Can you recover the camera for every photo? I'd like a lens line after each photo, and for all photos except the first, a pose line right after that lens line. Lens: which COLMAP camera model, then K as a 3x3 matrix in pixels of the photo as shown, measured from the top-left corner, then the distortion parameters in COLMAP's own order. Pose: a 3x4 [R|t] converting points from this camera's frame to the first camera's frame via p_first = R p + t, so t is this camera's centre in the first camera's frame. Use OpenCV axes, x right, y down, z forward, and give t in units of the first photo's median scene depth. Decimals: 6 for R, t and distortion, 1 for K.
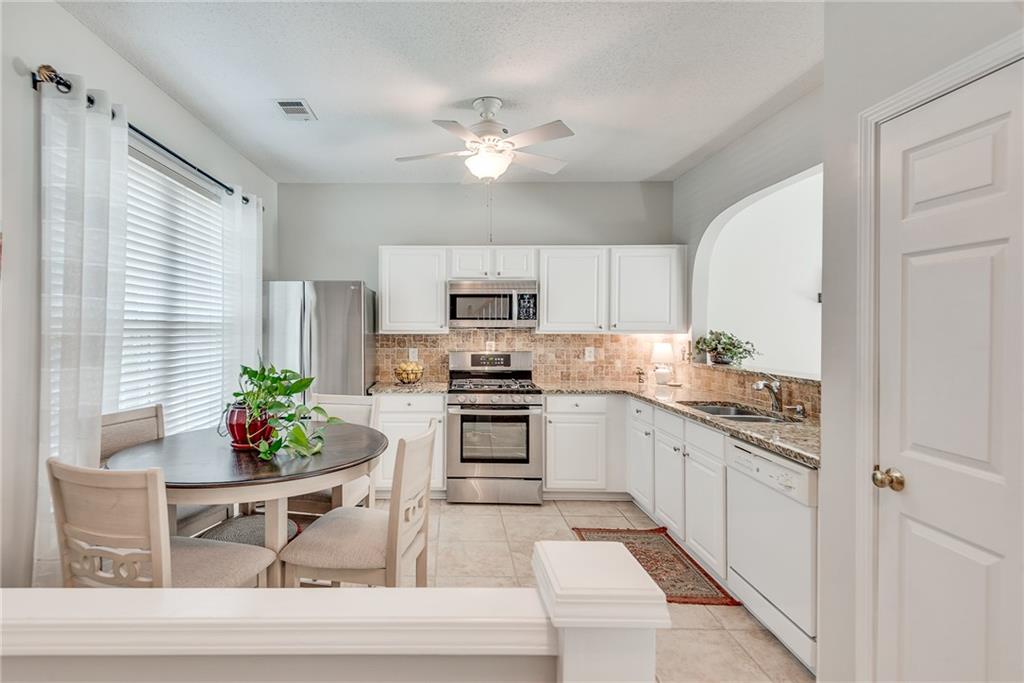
lens RADIAL K [[471.0, 0, 472.1], [0, 471.0, 340.4], [0, 0, 1]] dist [0.001828, 0.000070]
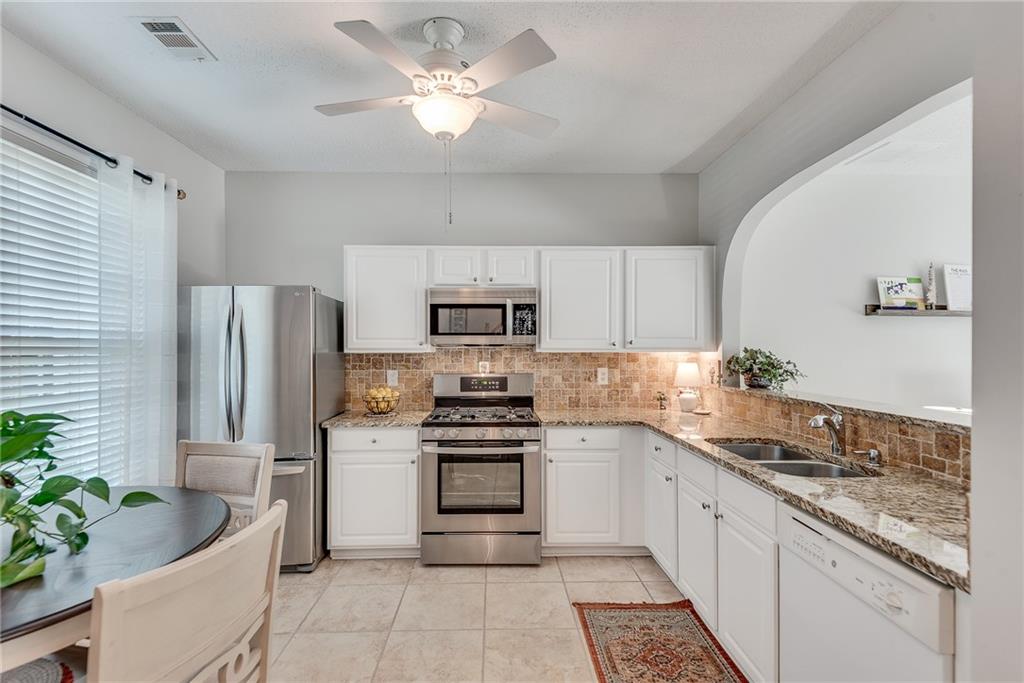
lens RADIAL K [[476.9, 0, 511.8], [0, 476.9, 358.4], [0, 0, 1]] dist [-0.002975, -0.000842]
pose [[0.999557, -0.003554, 0.029553, 0.074392], [0.003643, 0.999989, -0.002977, -0.001019], [-0.029542, 0.003083, 0.999559, 0.179572]]
